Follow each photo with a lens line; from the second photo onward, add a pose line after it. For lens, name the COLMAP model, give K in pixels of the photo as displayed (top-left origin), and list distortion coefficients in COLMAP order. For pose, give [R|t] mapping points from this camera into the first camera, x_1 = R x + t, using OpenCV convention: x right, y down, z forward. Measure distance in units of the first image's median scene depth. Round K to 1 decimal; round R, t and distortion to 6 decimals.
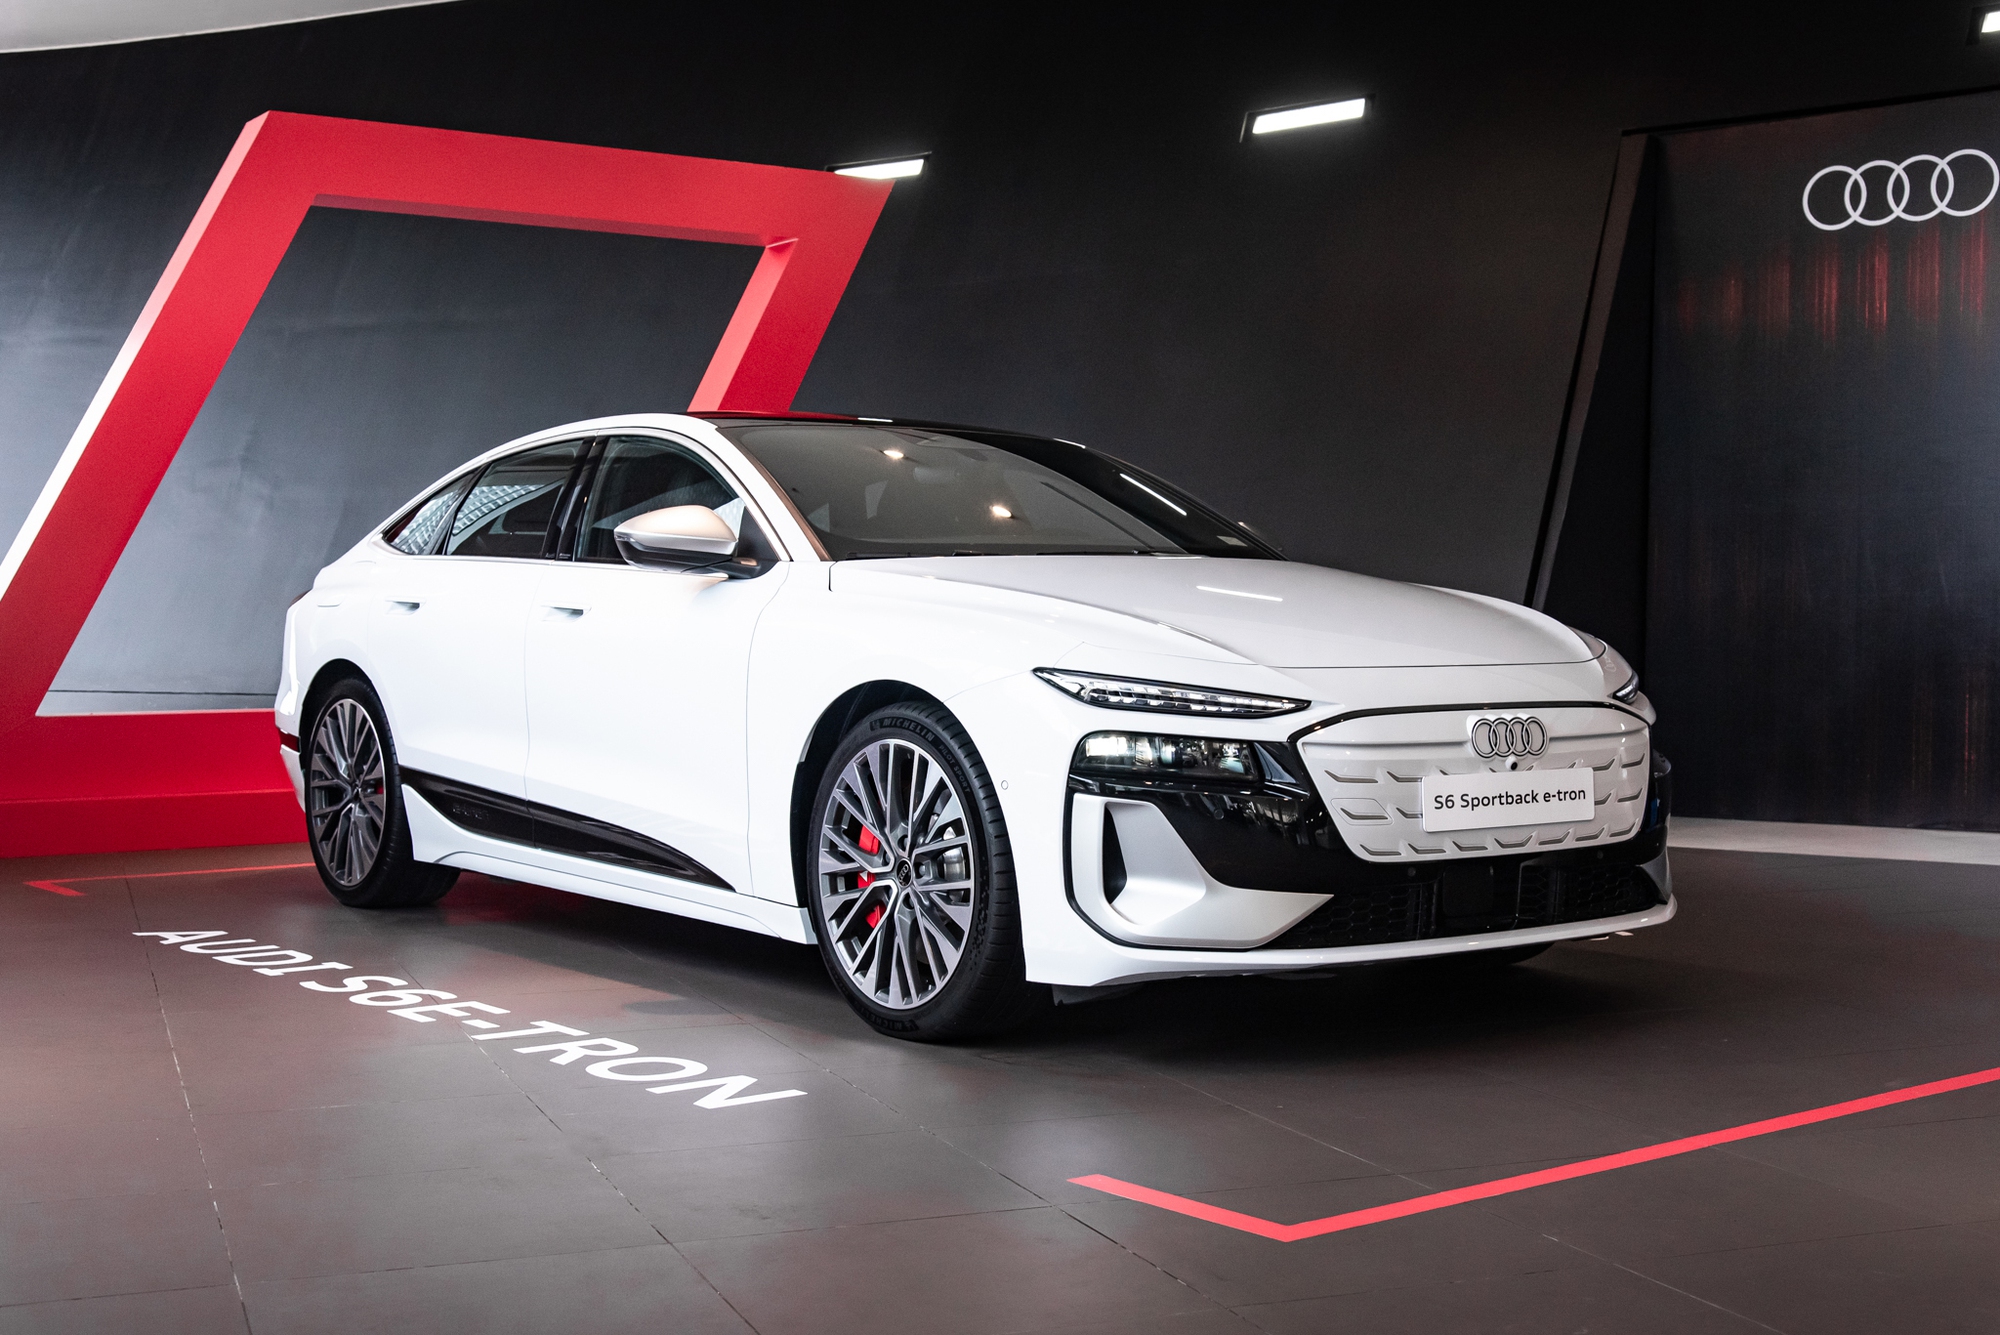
lens RADIAL K [[2420.8, 0, 1000.0], [0, 2420.8, 667.5], [0, 0, 1]] dist [0.004179, 0.000518]
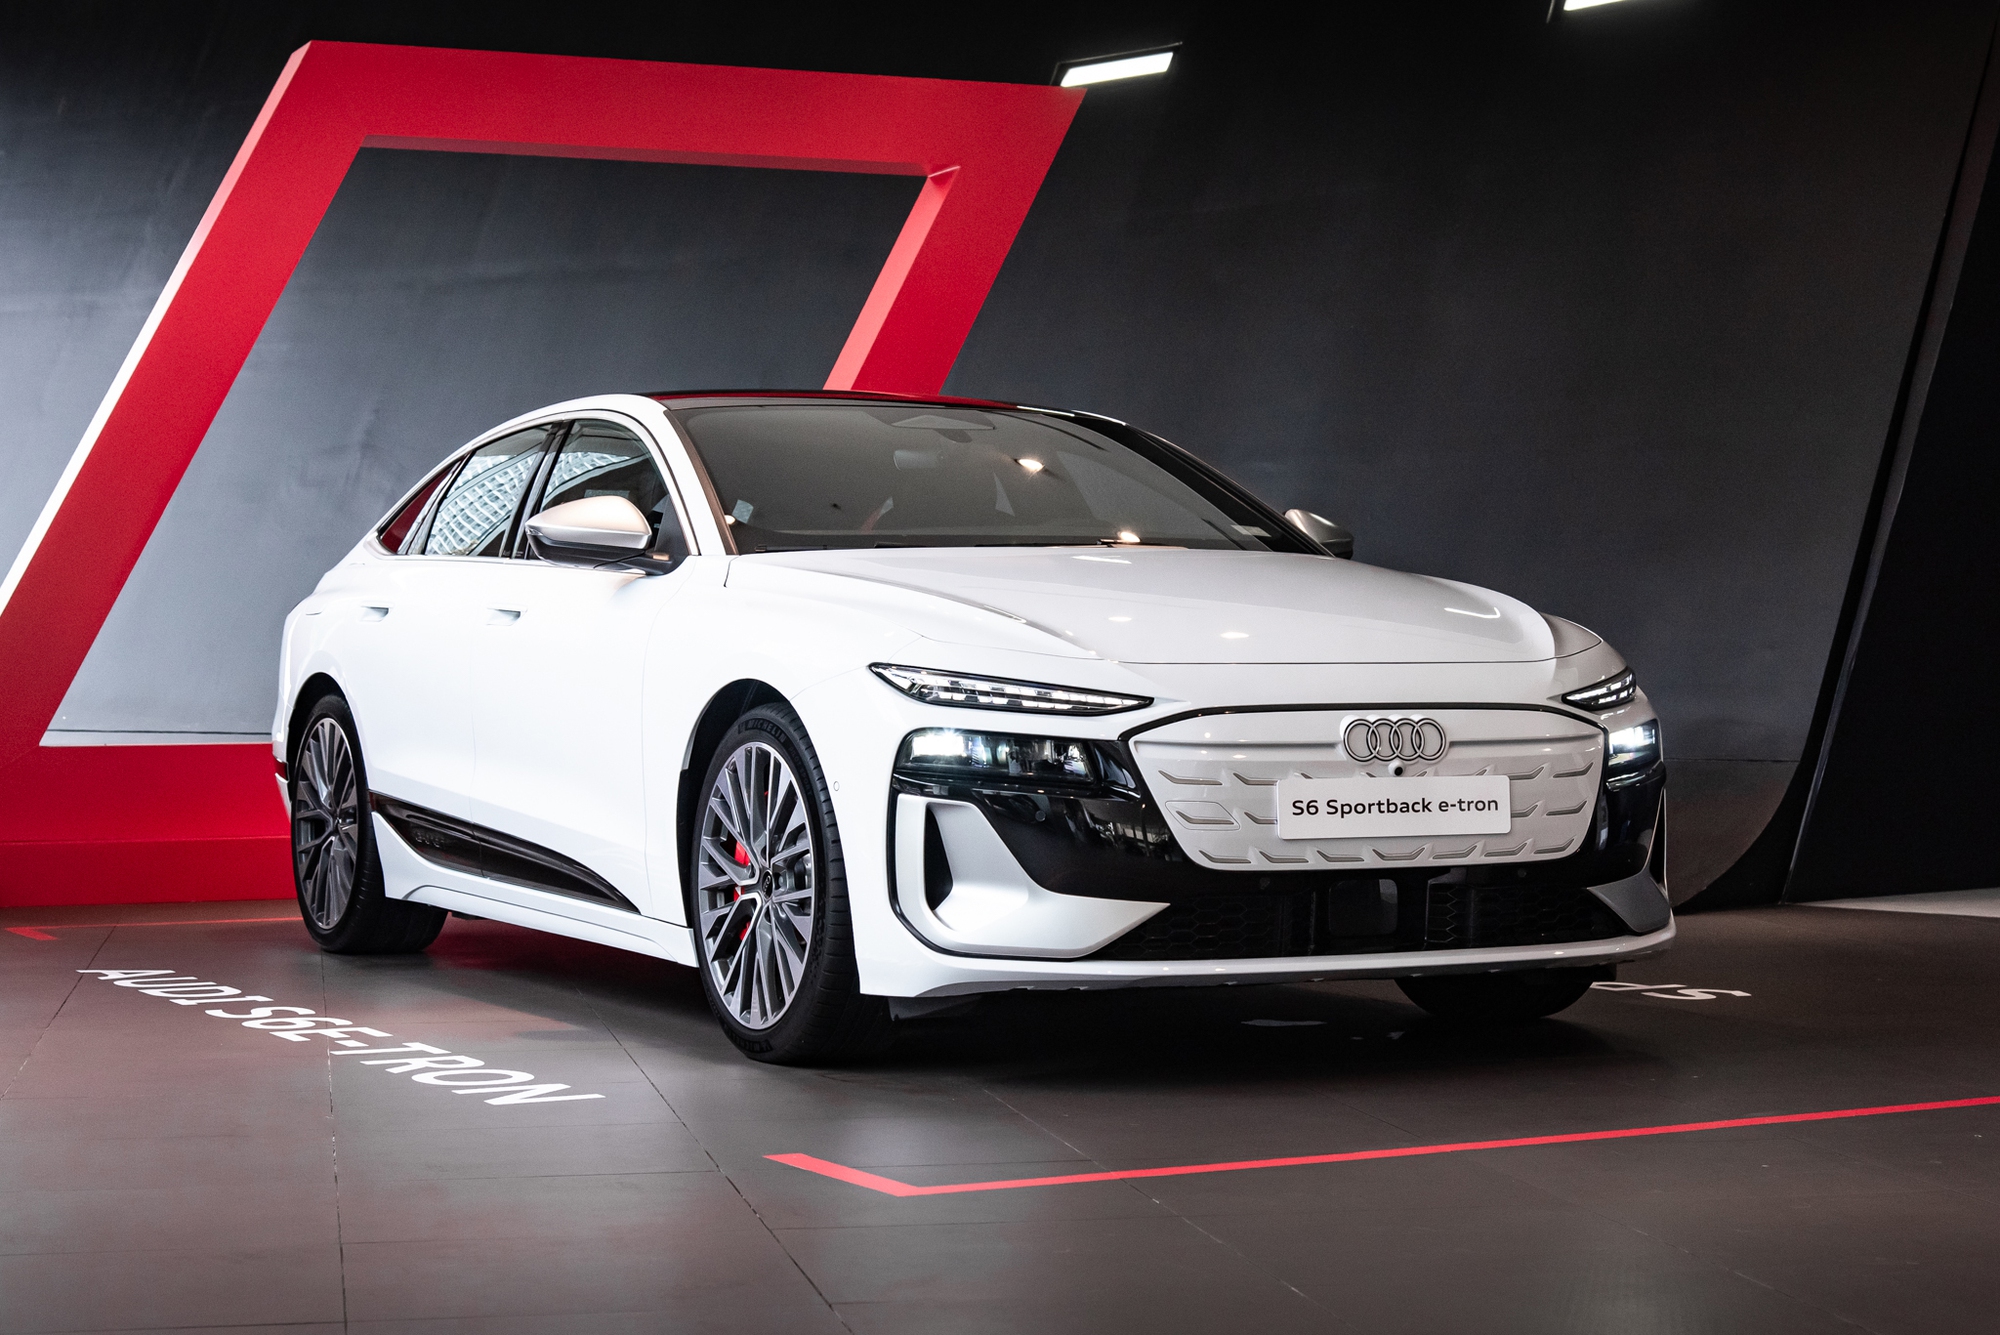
lens RADIAL K [[3517.5, 0, 1000.0], [0, 3517.5, 667.5], [0, 0, 1]] dist [-0.004781, 0.069212]
pose [[0.984778, -0.000979, -0.173813, 0.288255], [-0.002175, 0.999836, -0.017956, 0.025080], [0.173803, 0.018061, 0.984615, -0.330354]]
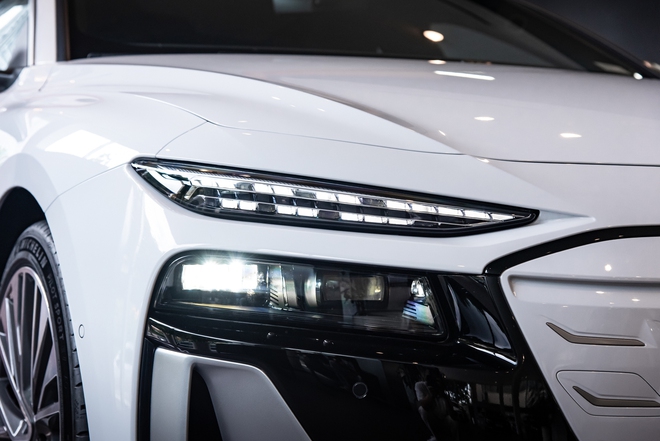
lens RADIAL K [[1406.6, 0, 330.0], [0, 1406.6, 220.5], [0, 0, 1]] dist [-0.006898, 0.011232]
pose [[0.970937, 0.011398, -0.239063, 0.153018], [-0.018393, 0.999465, -0.027048, 0.025496], [0.238627, 0.030659, 0.970627, 0.600104]]
